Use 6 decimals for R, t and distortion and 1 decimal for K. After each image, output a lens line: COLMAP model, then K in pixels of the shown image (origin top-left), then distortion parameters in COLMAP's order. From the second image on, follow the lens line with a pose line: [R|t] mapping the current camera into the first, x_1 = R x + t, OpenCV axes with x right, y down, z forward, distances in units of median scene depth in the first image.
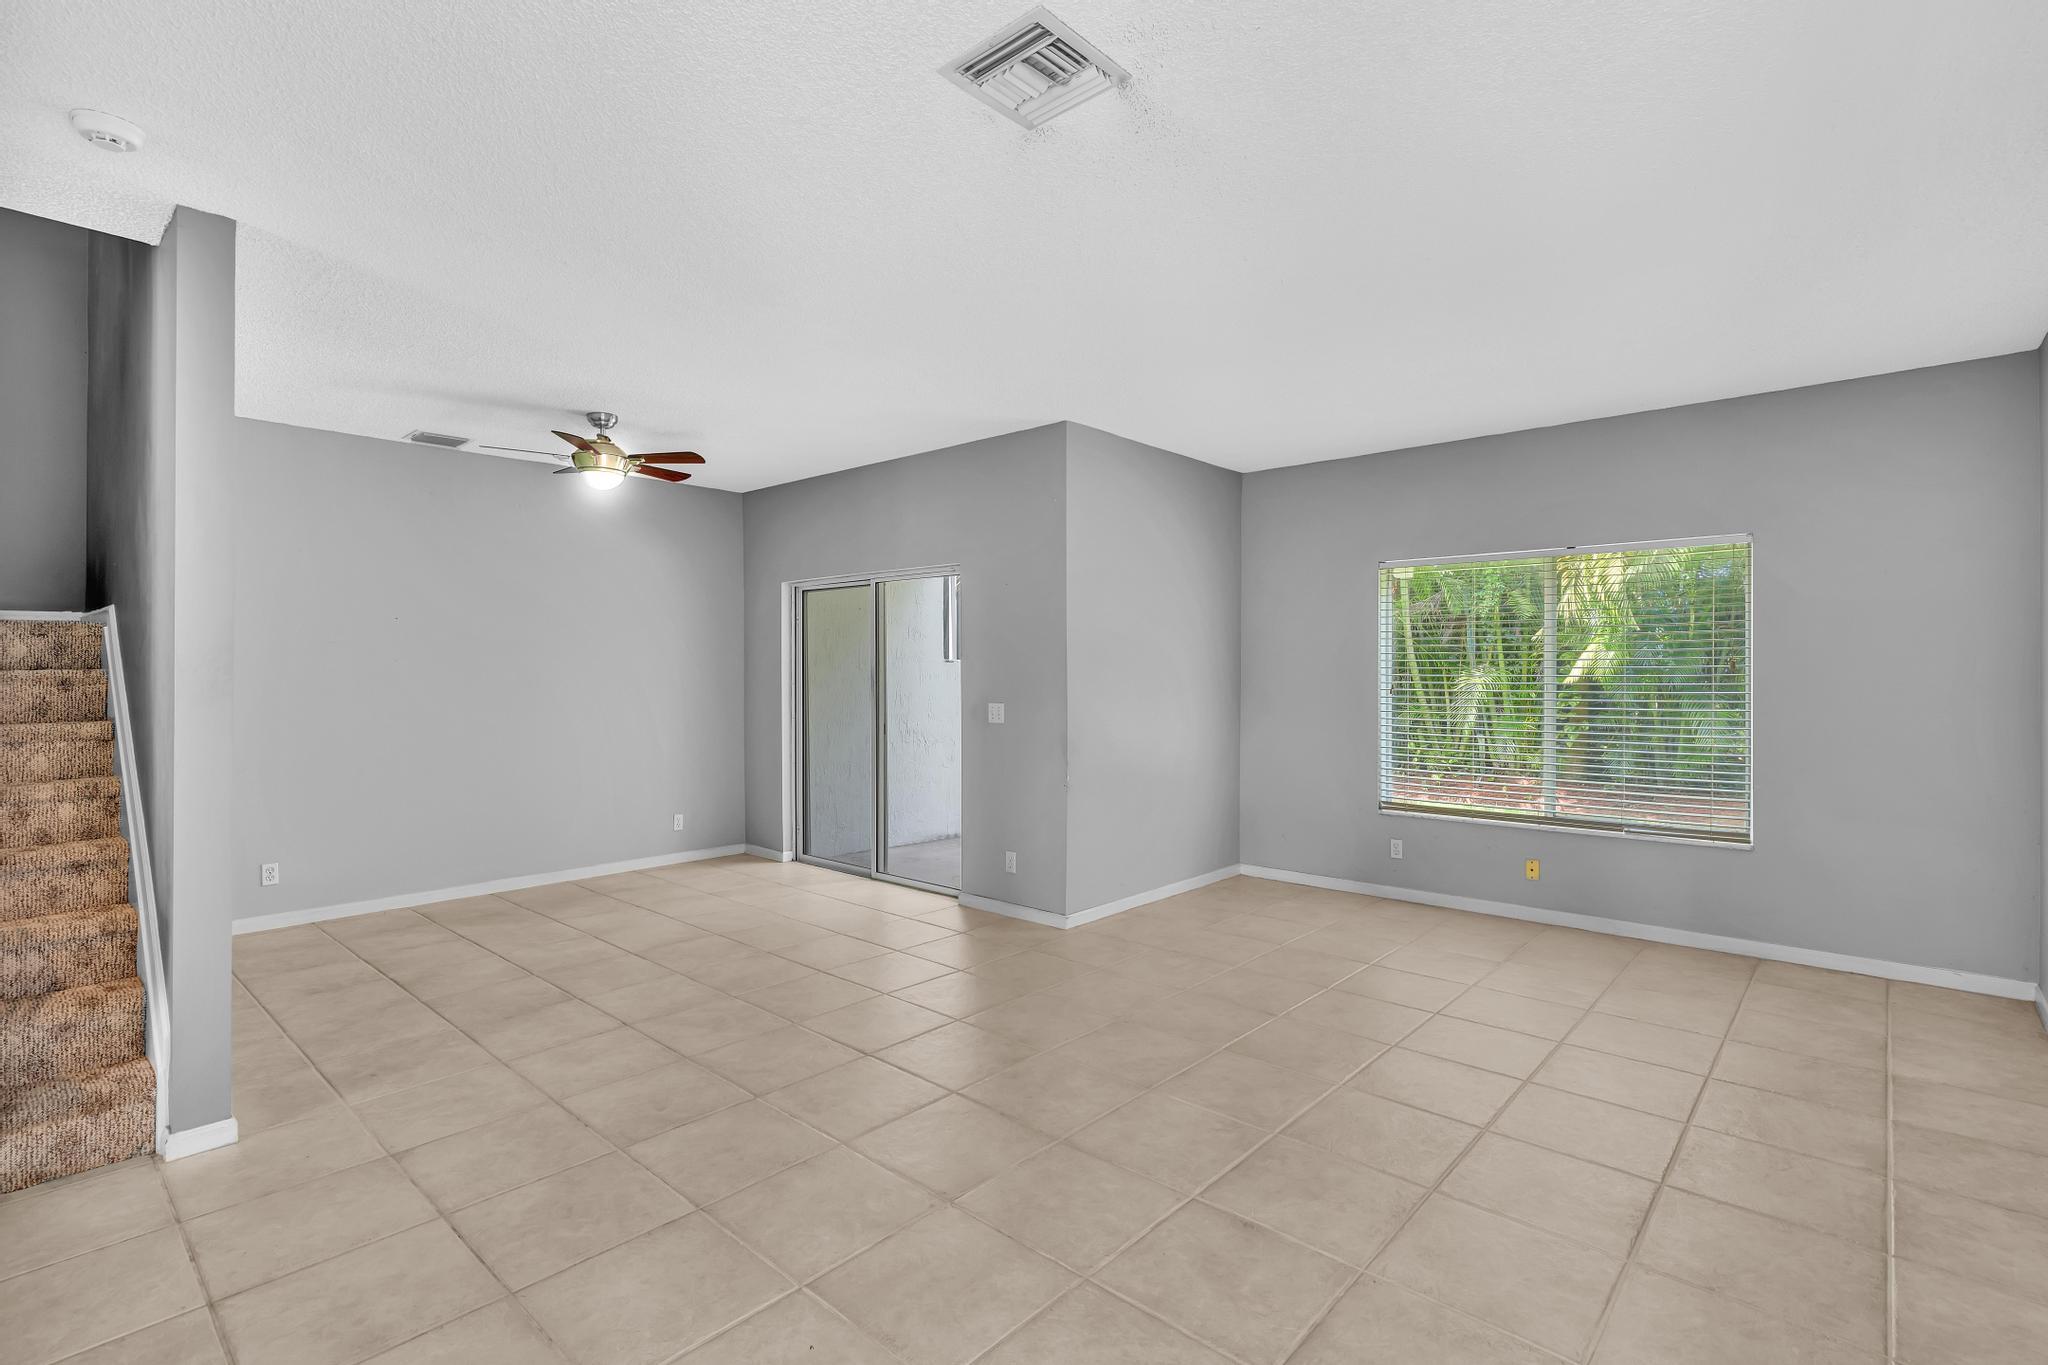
lens RADIAL K [[959.5, 0, 1025.6], [0, 959.5, 657.2], [0, 0, 1]] dist [-0.000977, 0.000406]
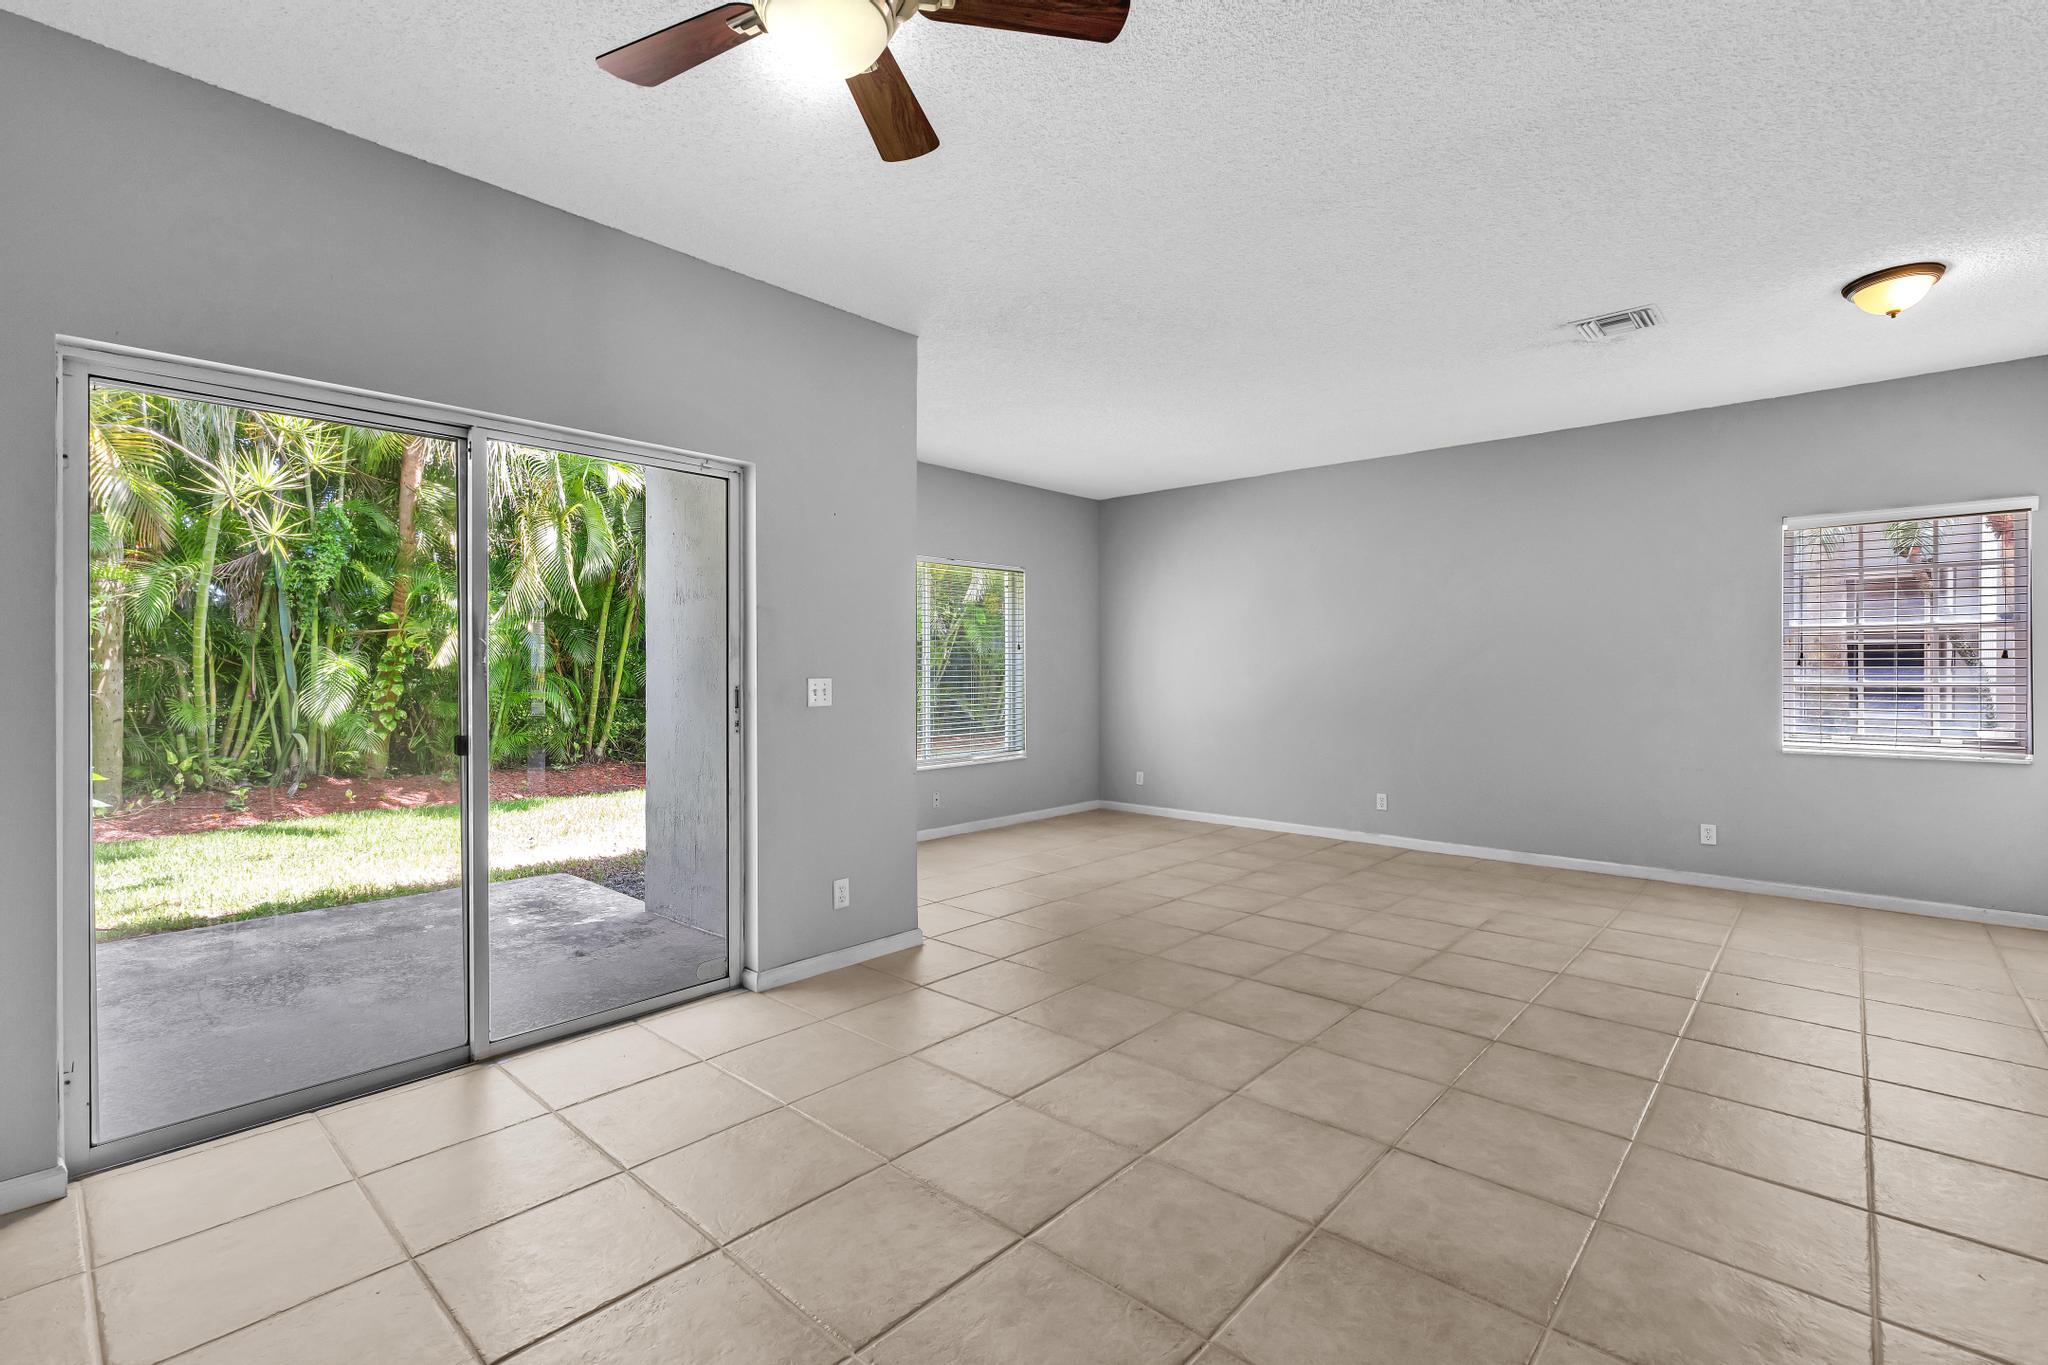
lens RADIAL K [[912.3, 0, 1017.8], [0, 912.3, 664.8], [0, 0, 1]] dist [-0.003095, -0.000074]
pose [[0.004650, 0.006641, 0.999967, -0.731460], [-0.011327, 0.999914, -0.006588, 0.042206], [-0.999925, -0.011296, 0.004725, 0.881185]]
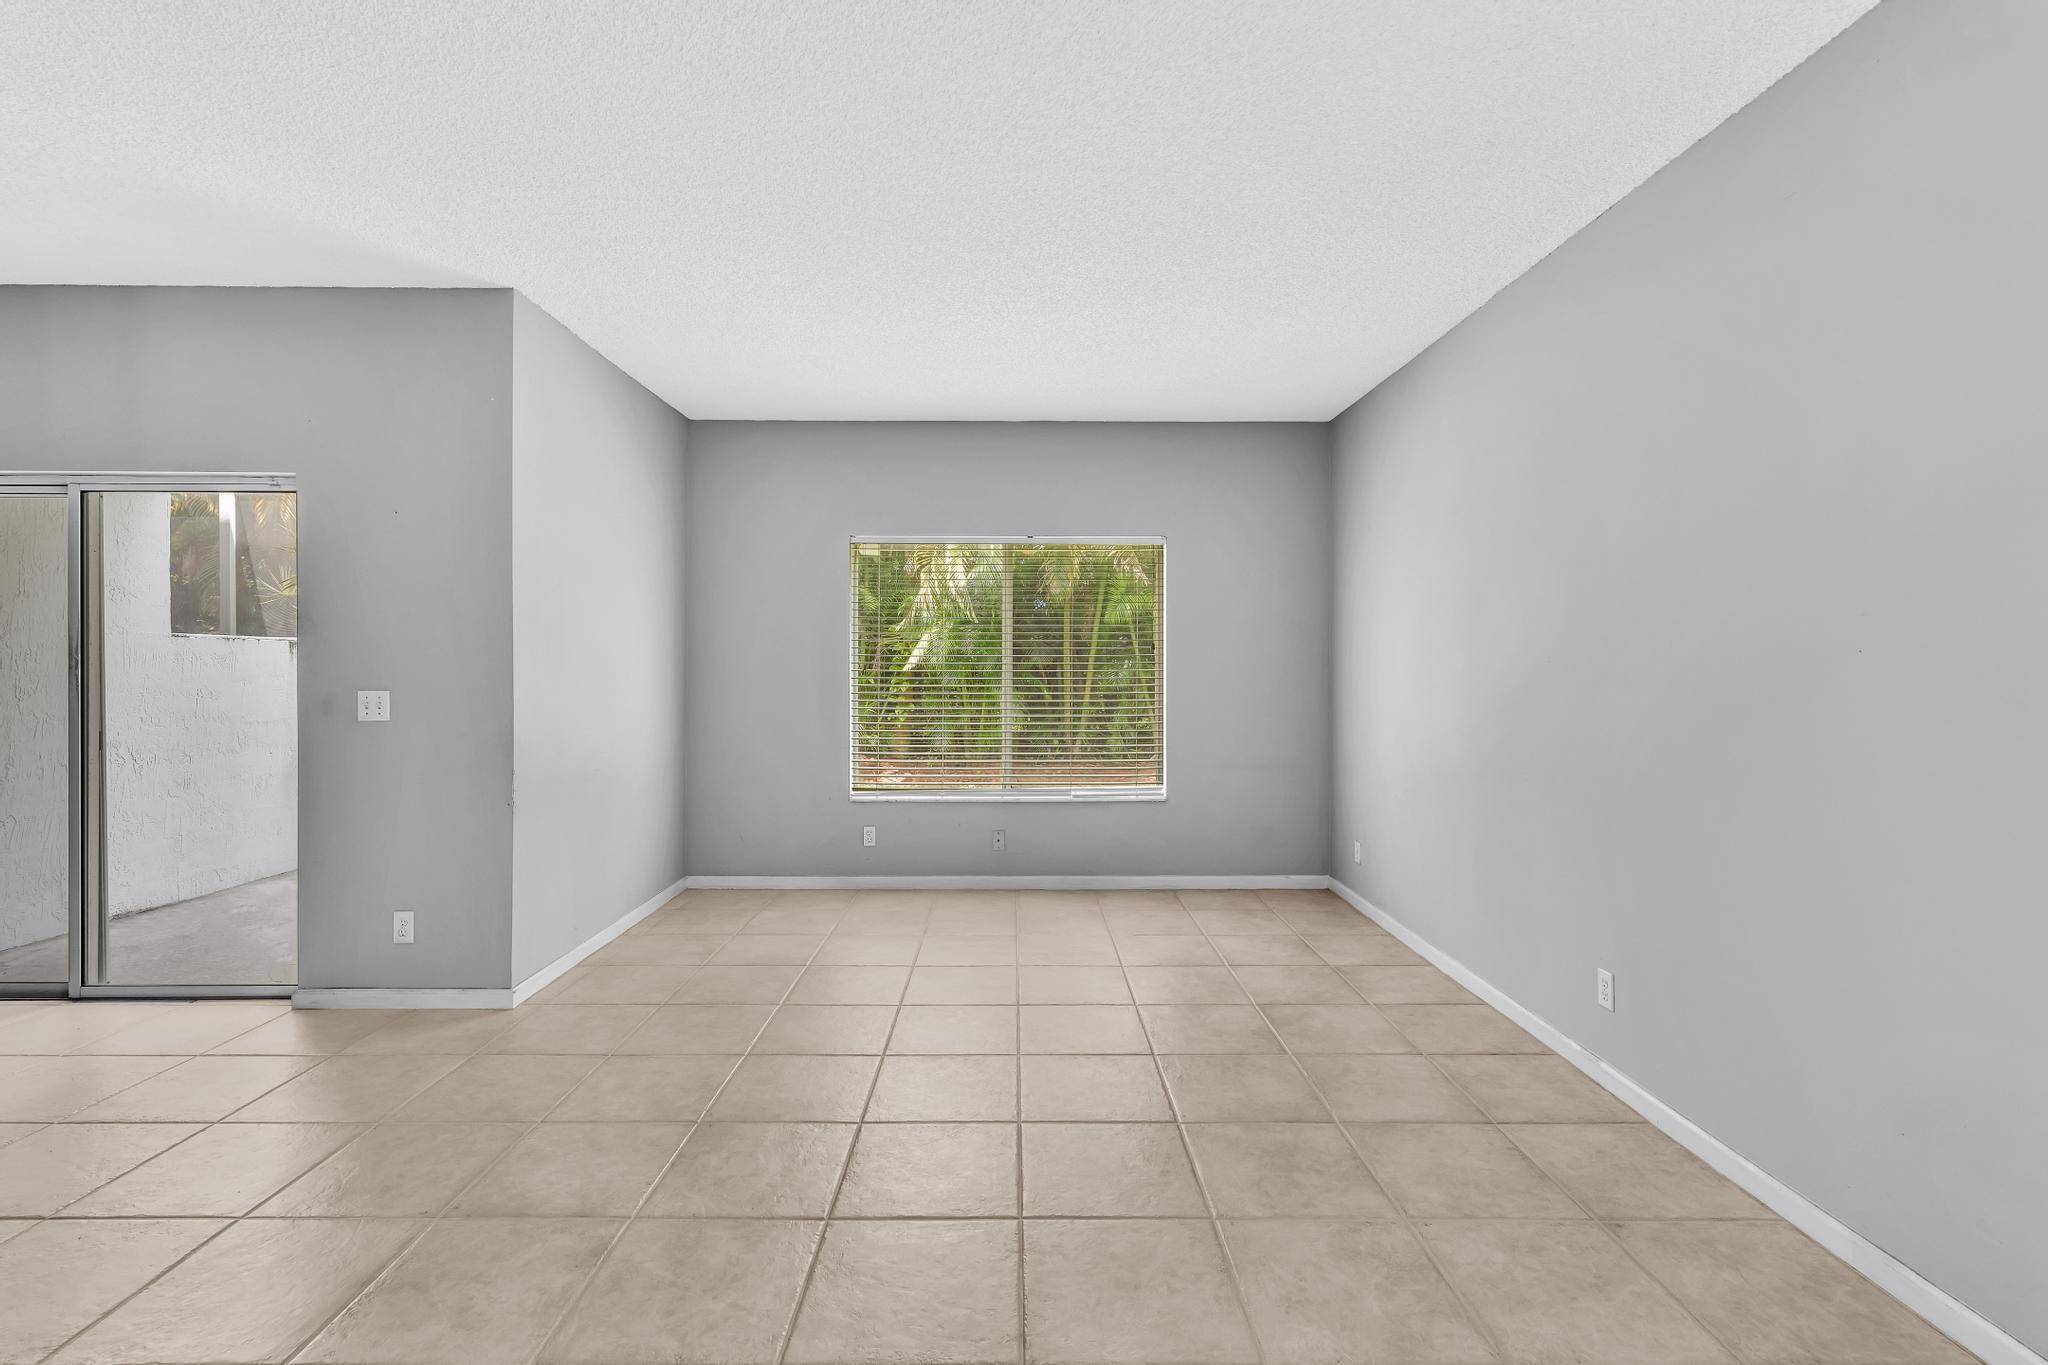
lens RADIAL K [[912.3, 0, 1017.8], [0, 912.3, 664.8], [0, 0, 1]] dist [-0.003095, -0.000074]
pose [[0.734438, 0.003248, 0.678668, -0.130625], [-0.011738, 0.999900, 0.007918, 0.019865], [-0.678574, -0.013782, 0.734403, 0.240255]]
